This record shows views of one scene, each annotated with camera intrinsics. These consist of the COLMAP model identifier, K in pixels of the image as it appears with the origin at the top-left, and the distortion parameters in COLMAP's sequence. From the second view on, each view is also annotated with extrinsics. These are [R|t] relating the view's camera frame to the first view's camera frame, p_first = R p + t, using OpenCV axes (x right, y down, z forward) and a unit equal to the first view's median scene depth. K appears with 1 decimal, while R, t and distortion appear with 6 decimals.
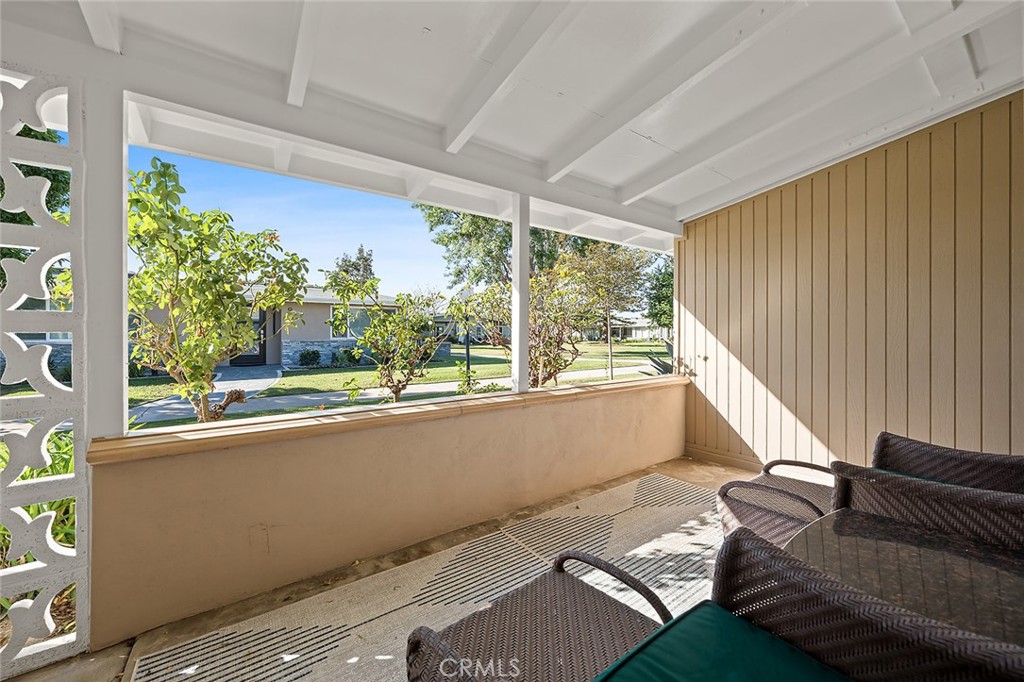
lens RADIAL K [[388.1, 0, 506.8], [0, 388.1, 333.7], [0, 0, 1]] dist [0.000188, 0.000005]
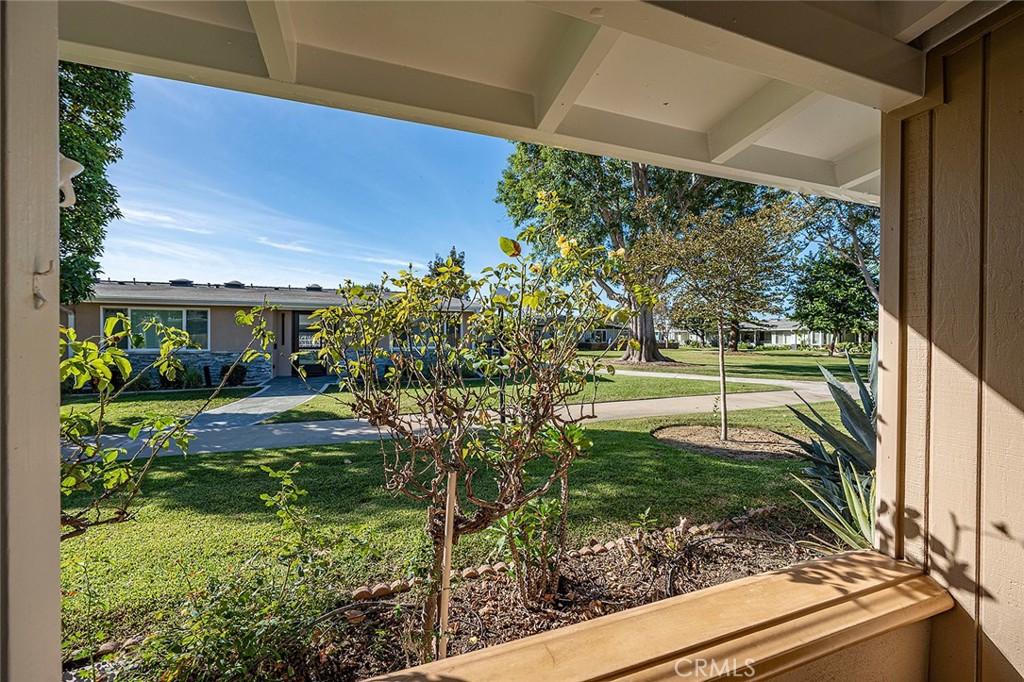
lens RADIAL K [[399.3, 0, 505.8], [0, 399.3, 338.5], [0, 0, 1]] dist [-0.001024, -0.000060]
pose [[0.961773, 0.006289, -0.273776, 0.037945], [-0.004301, 0.999960, 0.007859, -0.011550], [0.273815, -0.006381, 0.961761, 0.101234]]
